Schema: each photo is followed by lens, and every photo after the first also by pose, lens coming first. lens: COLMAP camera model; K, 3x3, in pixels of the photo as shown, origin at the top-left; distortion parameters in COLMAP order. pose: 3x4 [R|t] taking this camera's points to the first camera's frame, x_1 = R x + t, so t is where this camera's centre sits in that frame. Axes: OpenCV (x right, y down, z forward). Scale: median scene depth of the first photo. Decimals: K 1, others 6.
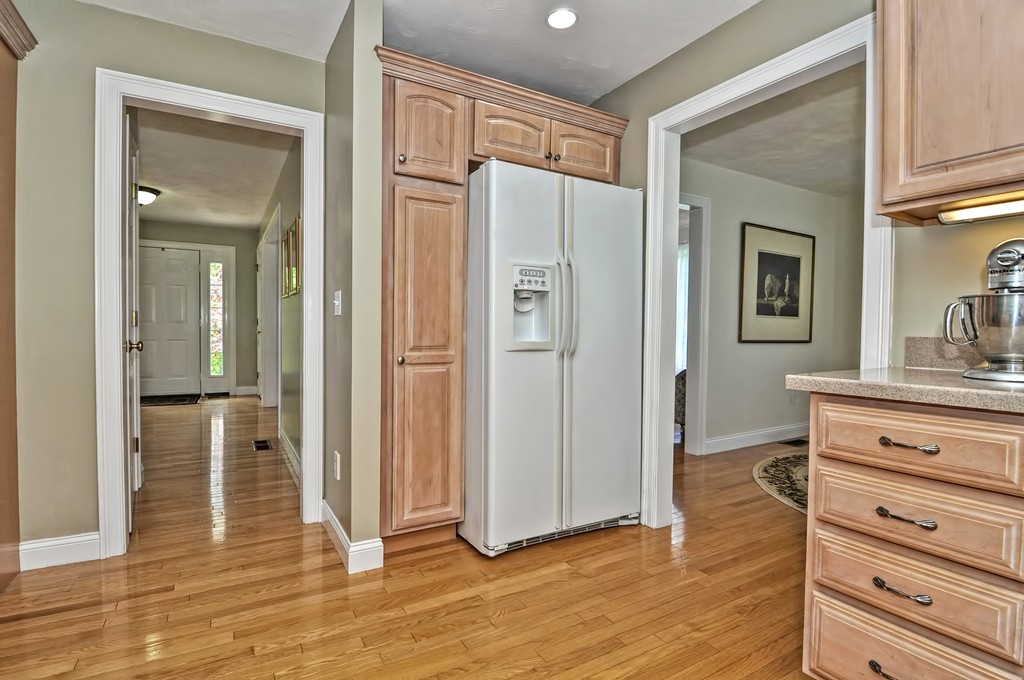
lens RADIAL K [[491.4, 0, 510.0], [0, 491.4, 336.5], [0, 0, 1]] dist [-0.012856, -0.006543]
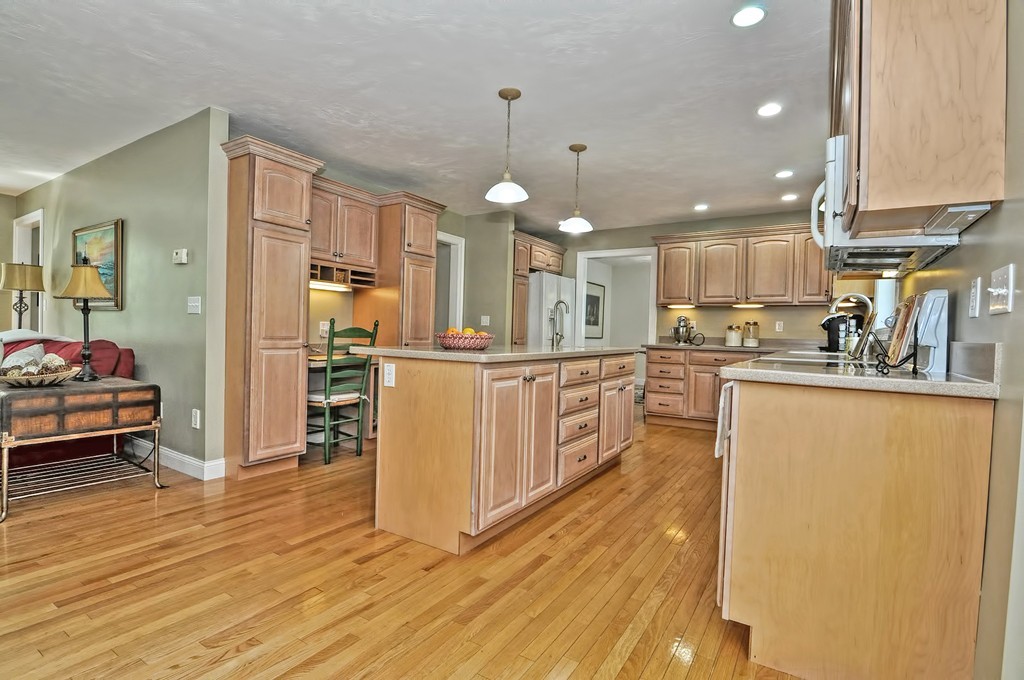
lens RADIAL K [[491.4, 0, 501.1], [0, 491.4, 341.6], [0, 0, 1]] dist [-0.012856, -0.006543]
pose [[0.891368, 0.003639, 0.453265, -1.542503], [-0.010517, 0.999865, 0.012655, 0.008817], [-0.453158, -0.016047, 0.891286, -1.414837]]
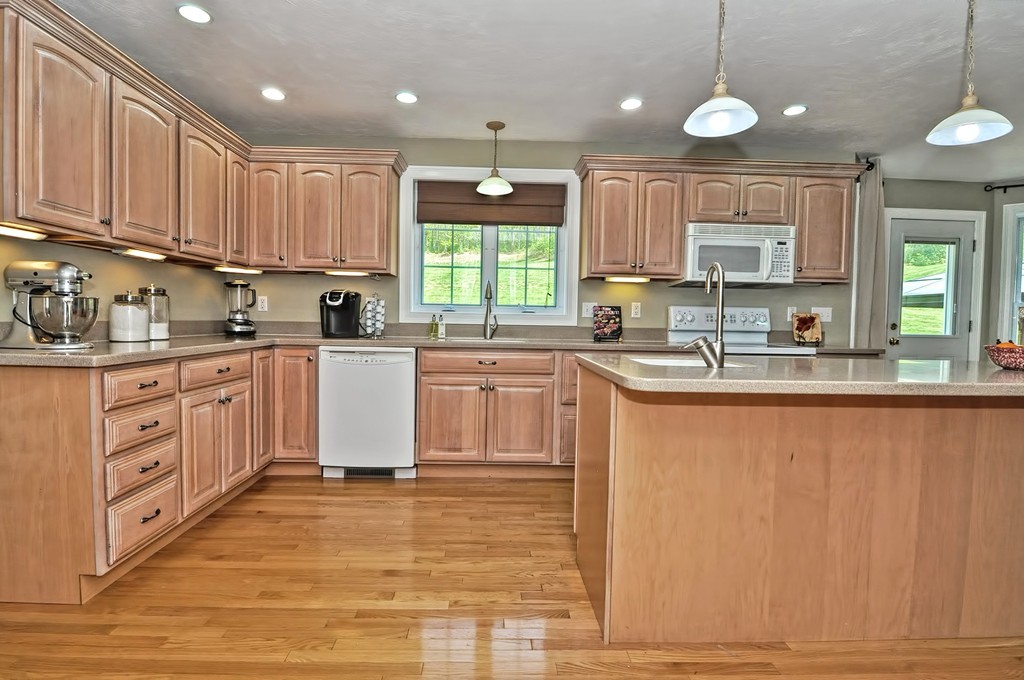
lens RADIAL K [[491.4, 0, 508.3], [0, 491.4, 343.9], [0, 0, 1]] dist [-0.012856, -0.006543]
pose [[-0.877475, -0.051005, 0.476902, -0.609246], [-0.021776, 0.997541, 0.066620, -0.037787], [-0.479127, 0.048073, -0.876428, 0.980148]]
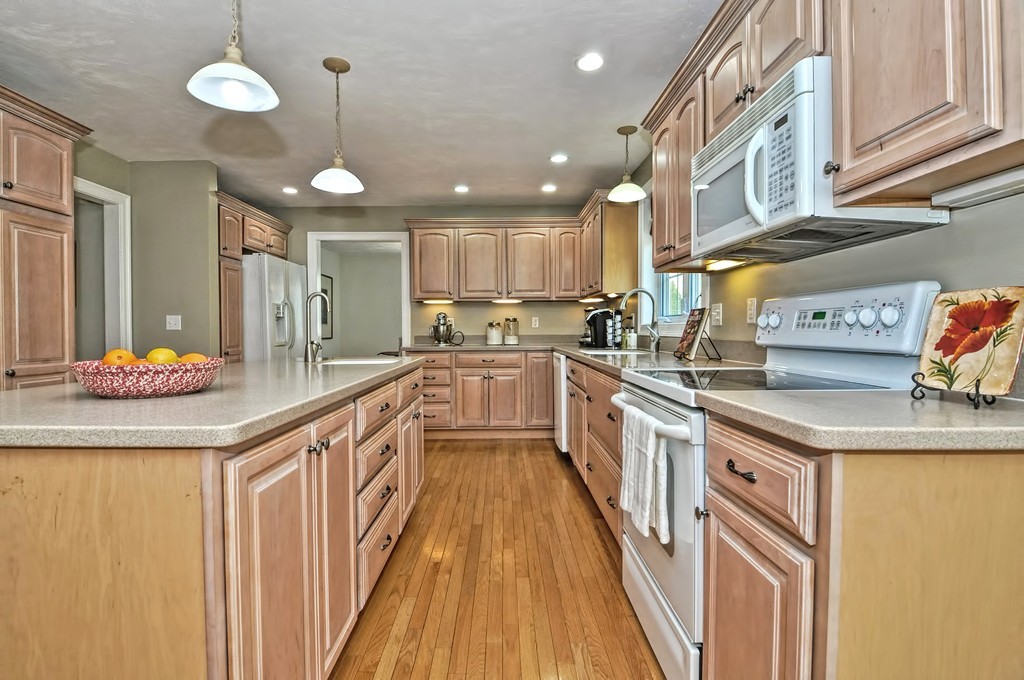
lens RADIAL K [[491.4, 0, 502.8], [0, 491.4, 342.6], [0, 0, 1]] dist [-0.012856, -0.006543]
pose [[0.496924, -0.034231, 0.867118, -1.345221], [0.020151, 0.999407, 0.027906, -0.023814], [-0.867560, 0.003607, 0.497320, -0.888733]]
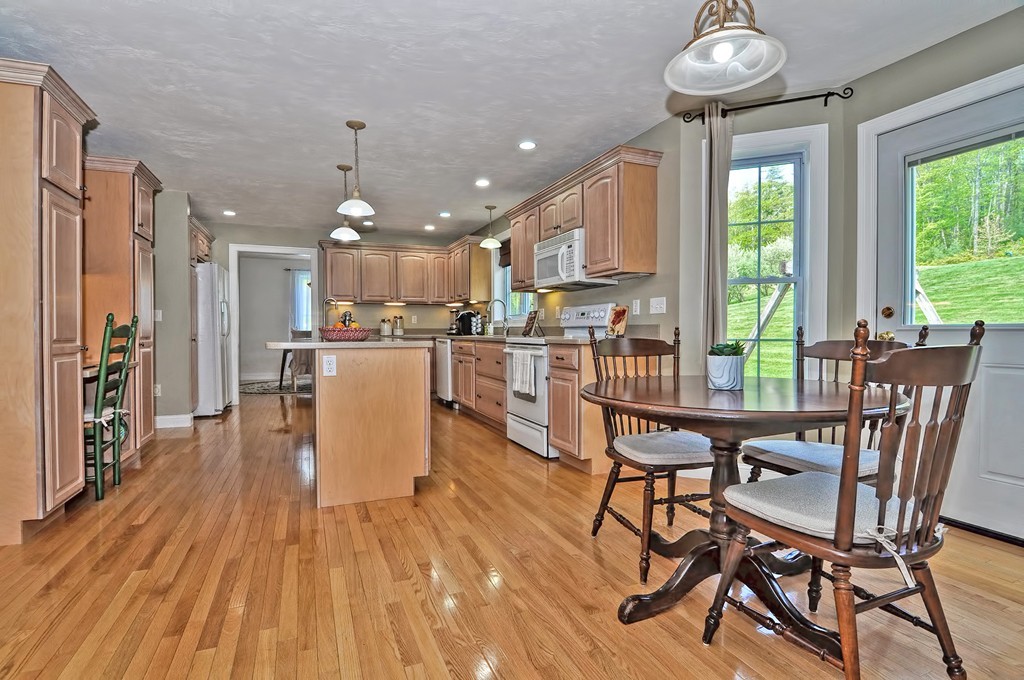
lens RADIAL K [[491.4, 0, 501.8], [0, 491.4, 339.7], [0, 0, 1]] dist [-0.012856, -0.006543]
pose [[0.142094, -0.027441, 0.989473, -2.461547], [0.016616, 0.999541, 0.025334, 0.012515], [-0.989714, 0.012841, 0.142485, -0.893763]]
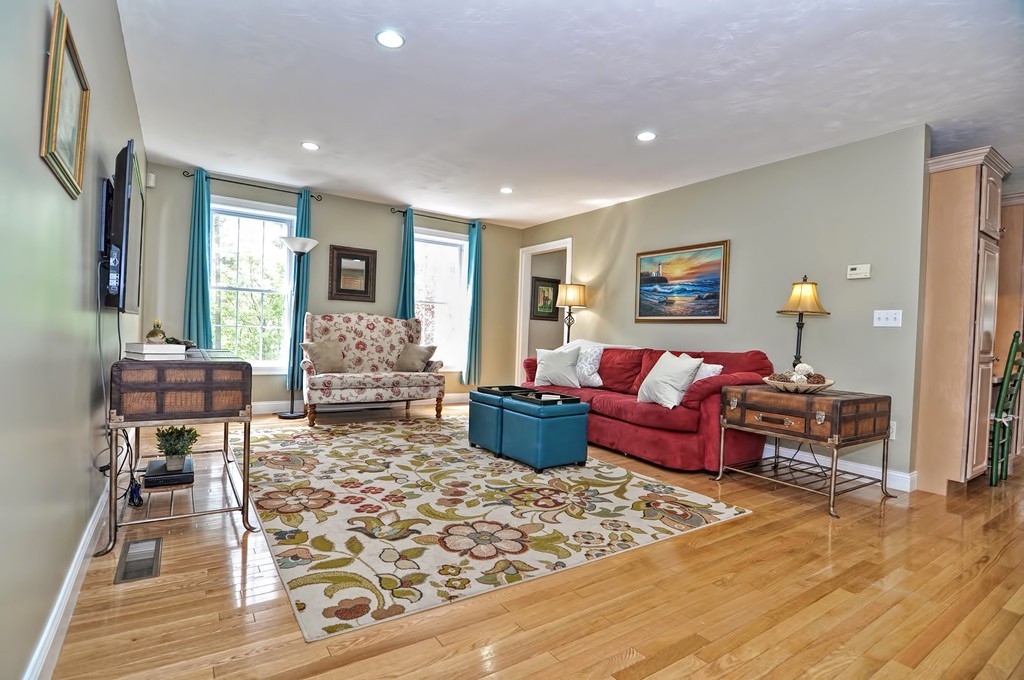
lens RADIAL K [[491.4, 0, 494.9], [0, 491.4, 341.1], [0, 0, 1]] dist [-0.012856, -0.006543]
pose [[0.998388, 0.020524, 0.052909, -3.056057], [-0.020513, 0.999789, -0.000746, 0.025454], [-0.052913, -0.000341, 0.998599, -1.097267]]
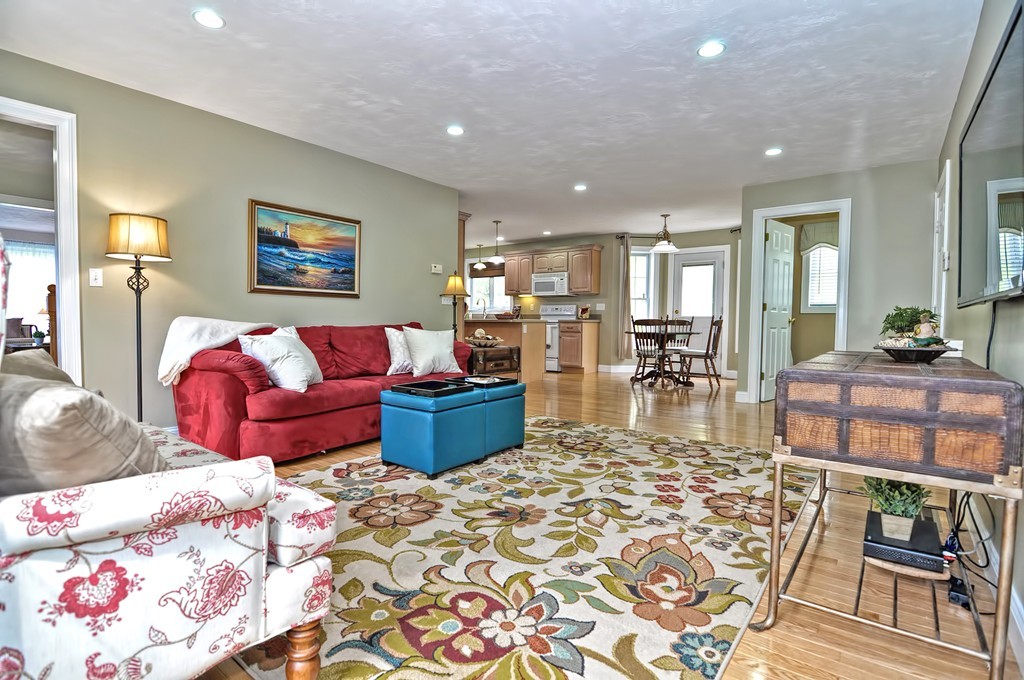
lens RADIAL K [[491.4, 0, 508.6], [0, 491.4, 339.8], [0, 0, 1]] dist [-0.012856, -0.006543]
pose [[-0.379011, -0.052035, 0.923928, -4.281204], [-0.000042, 0.998419, 0.056213, -0.007453], [-0.925392, 0.021267, -0.378414, 1.078973]]
